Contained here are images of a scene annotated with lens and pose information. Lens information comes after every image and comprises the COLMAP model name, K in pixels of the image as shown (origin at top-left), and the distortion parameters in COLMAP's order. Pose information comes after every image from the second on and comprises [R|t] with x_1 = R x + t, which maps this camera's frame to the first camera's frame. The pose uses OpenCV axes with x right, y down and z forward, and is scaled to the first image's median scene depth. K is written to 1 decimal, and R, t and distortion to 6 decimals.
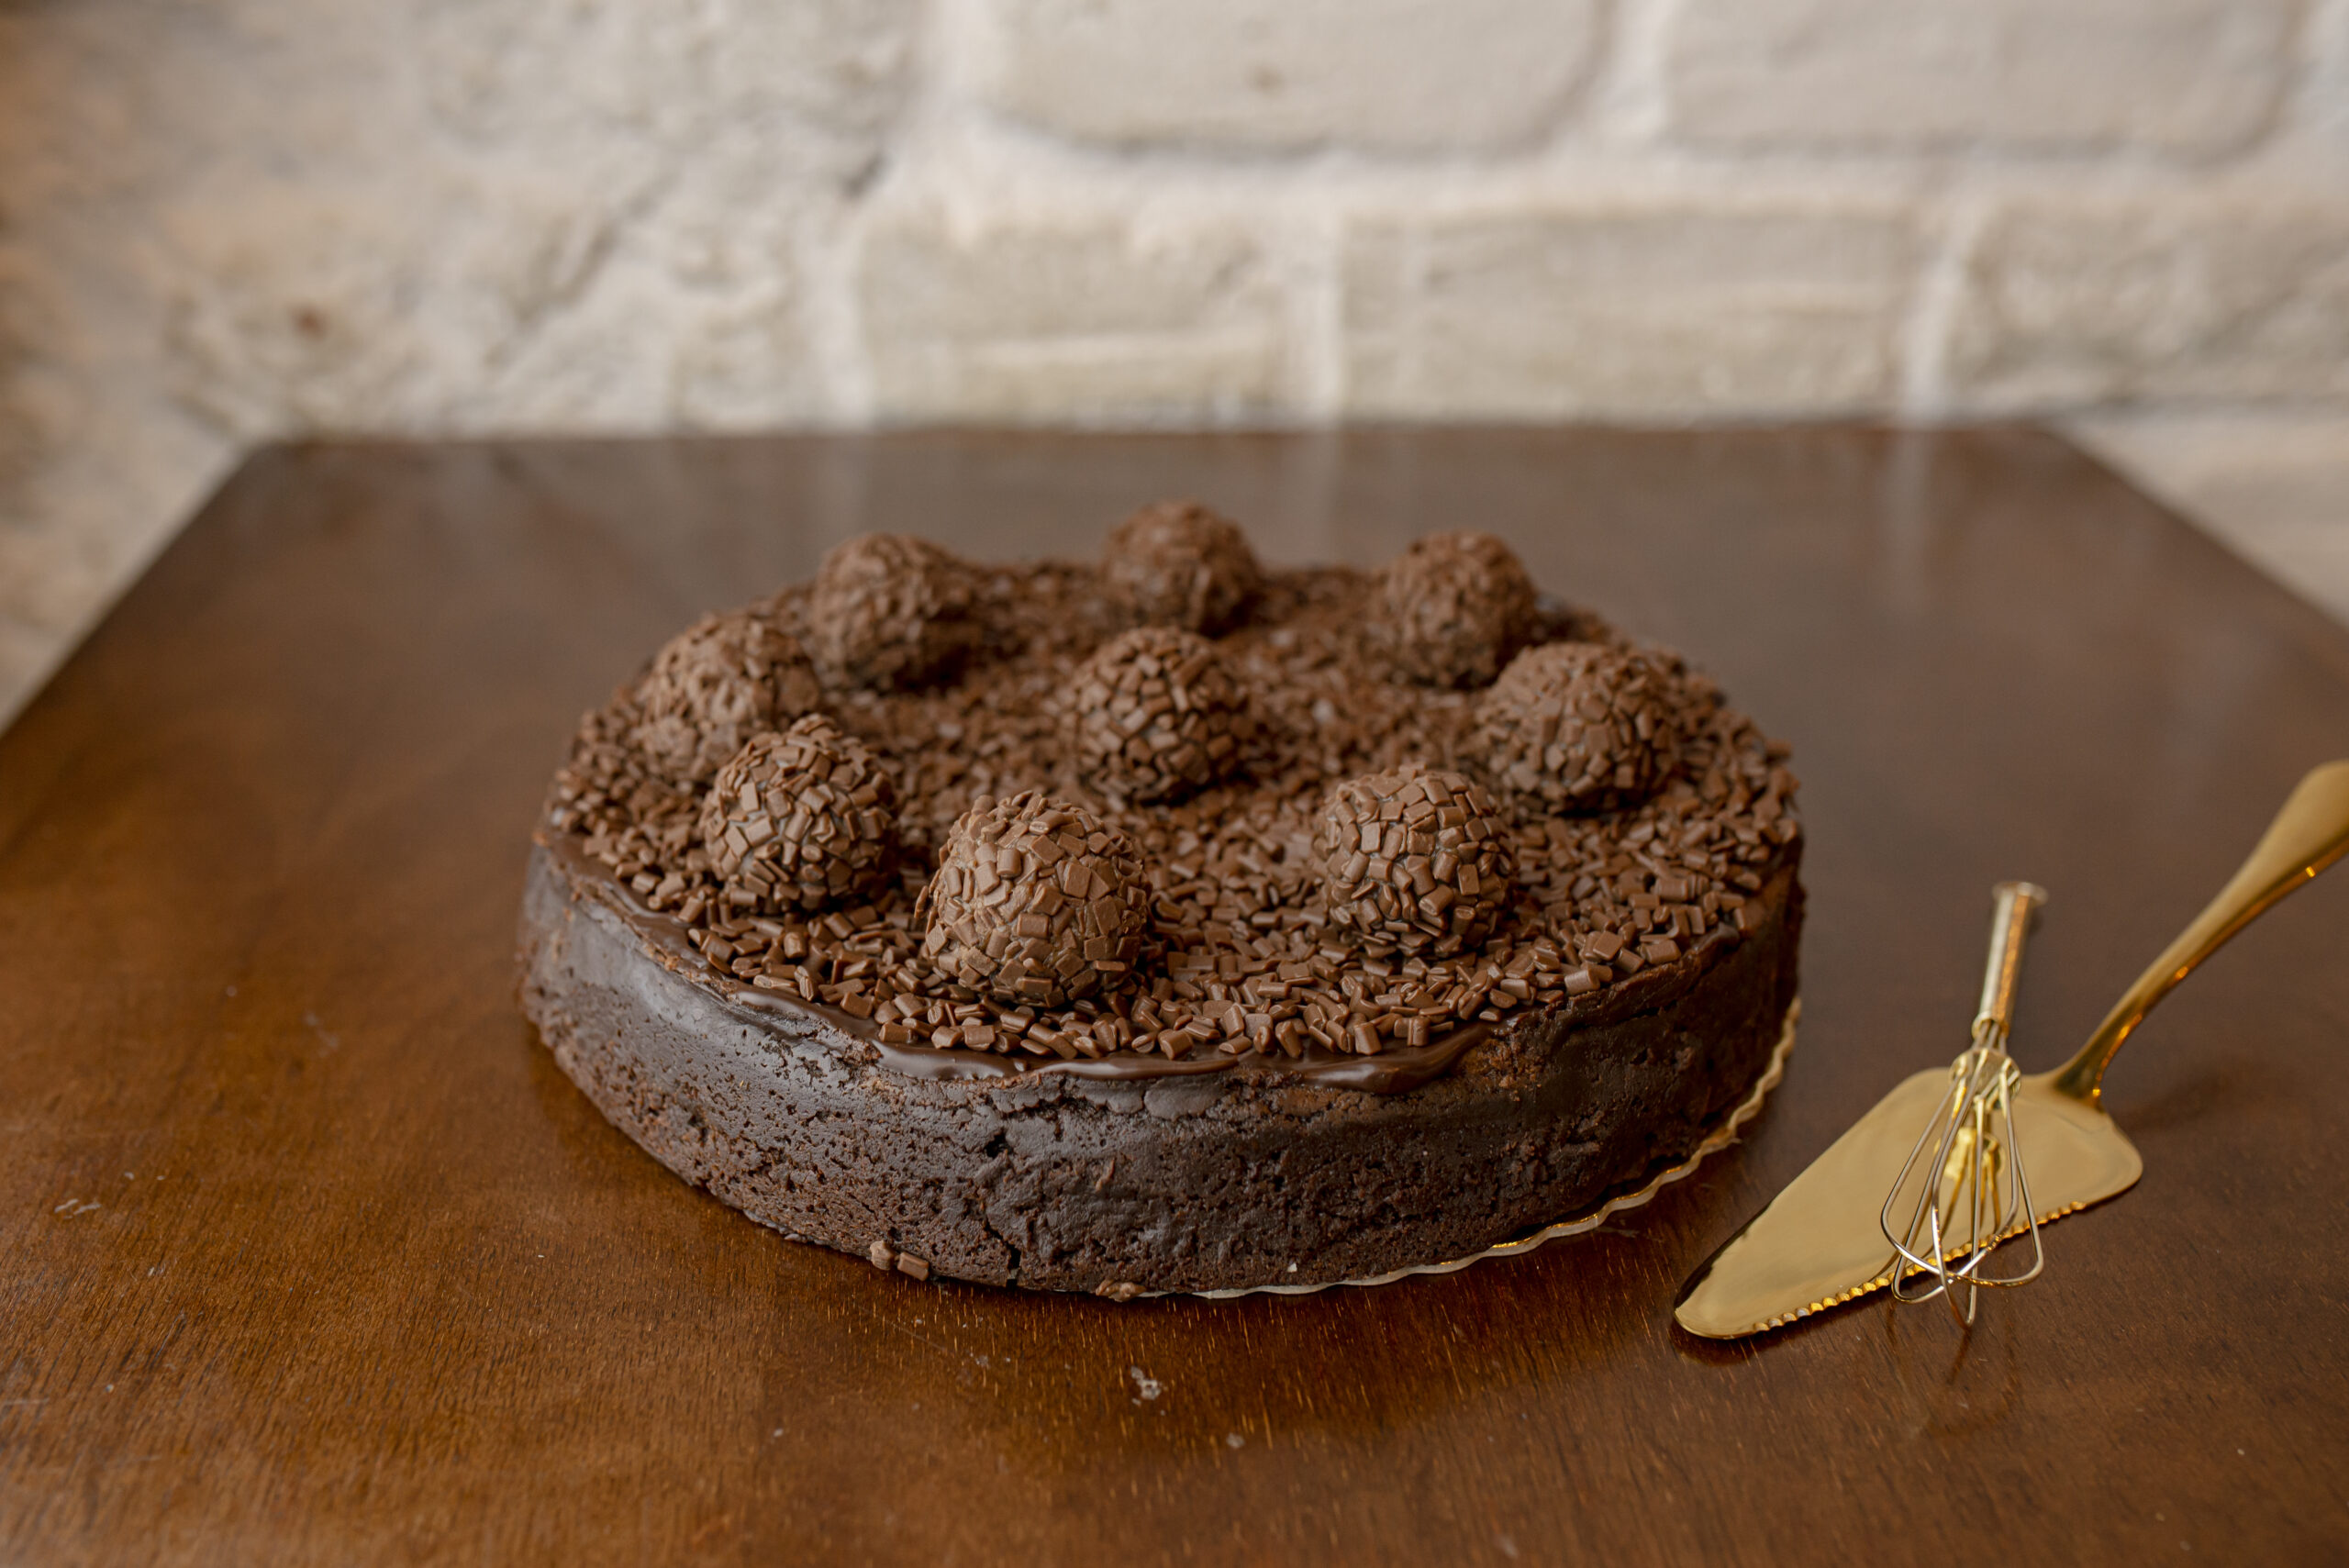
lens RADIAL K [[2505.9, 0, 1168.7], [0, 2505.9, 782.2], [0, 0, 1]] dist [-0.065687, 0.081726]
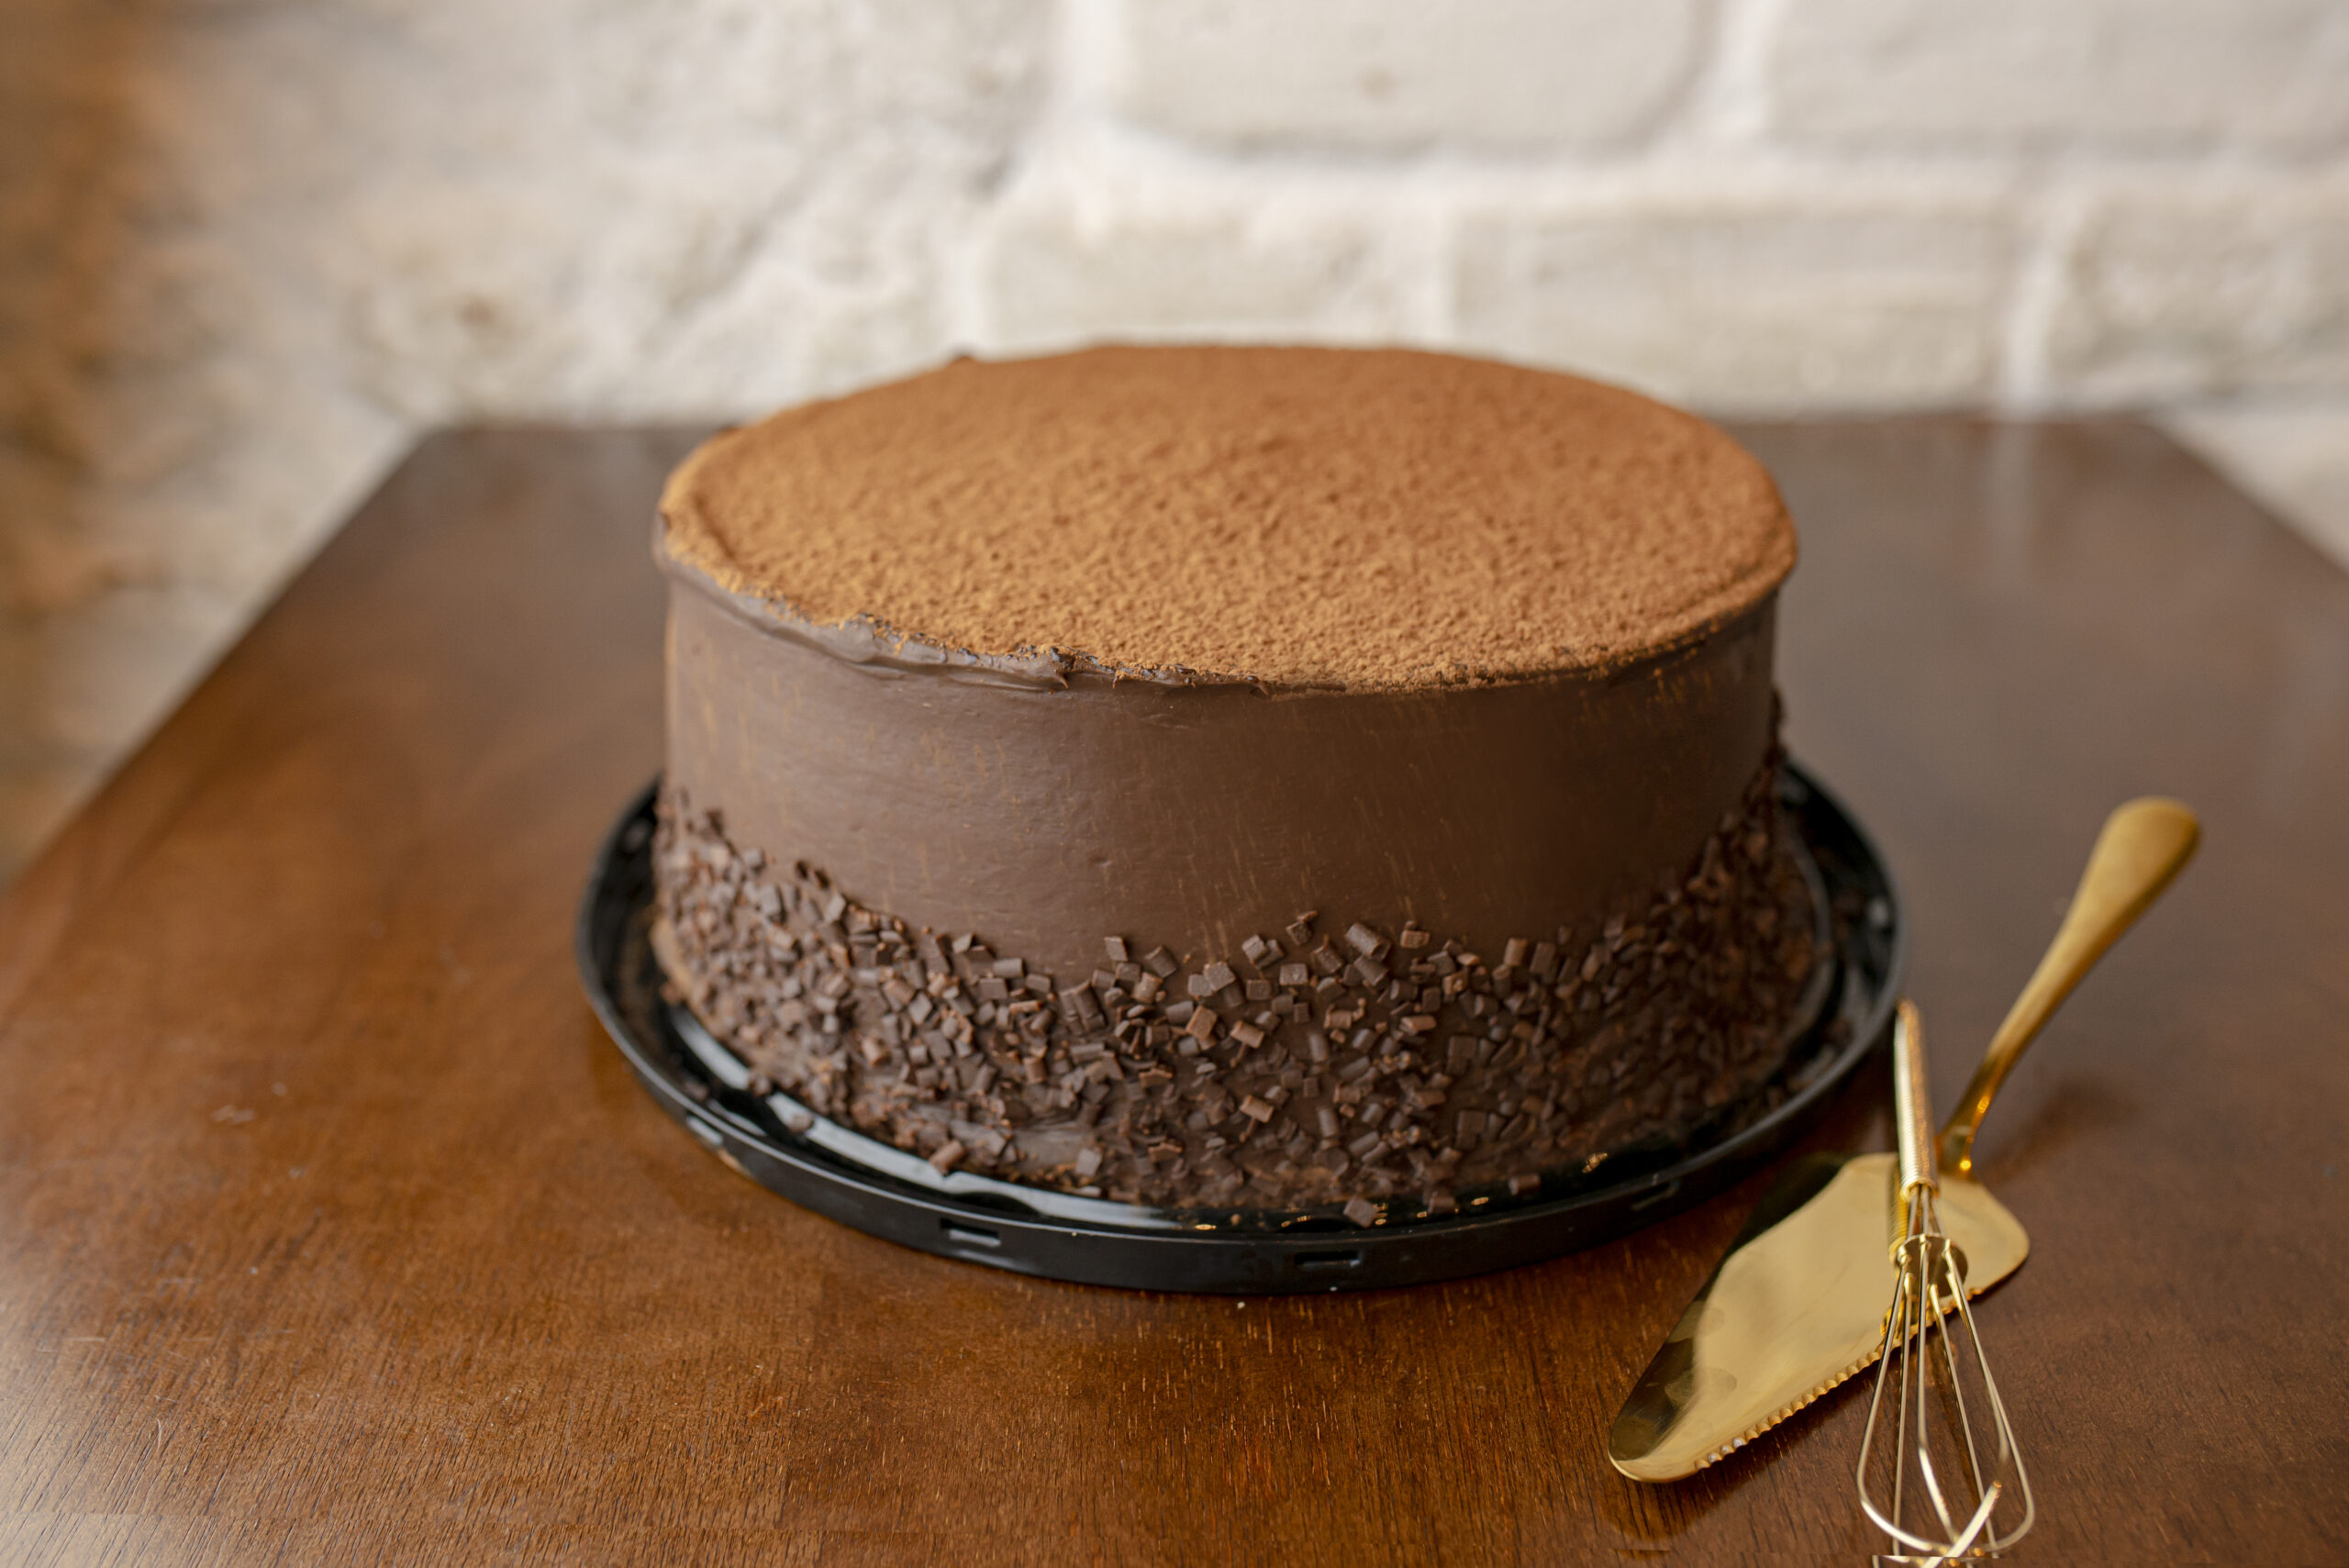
lens RADIAL K [[2515.9, 0, 1177.3], [0, 2515.9, 728.4], [0, 0, 1]] dist [-0.069766, 0.097923]
pose [[0.997522, 0.012814, -0.069176, 0.070627], [-0.013526, 0.999860, -0.009831, 0.000783], [0.069041, 0.010742, 0.997556, -0.113107]]
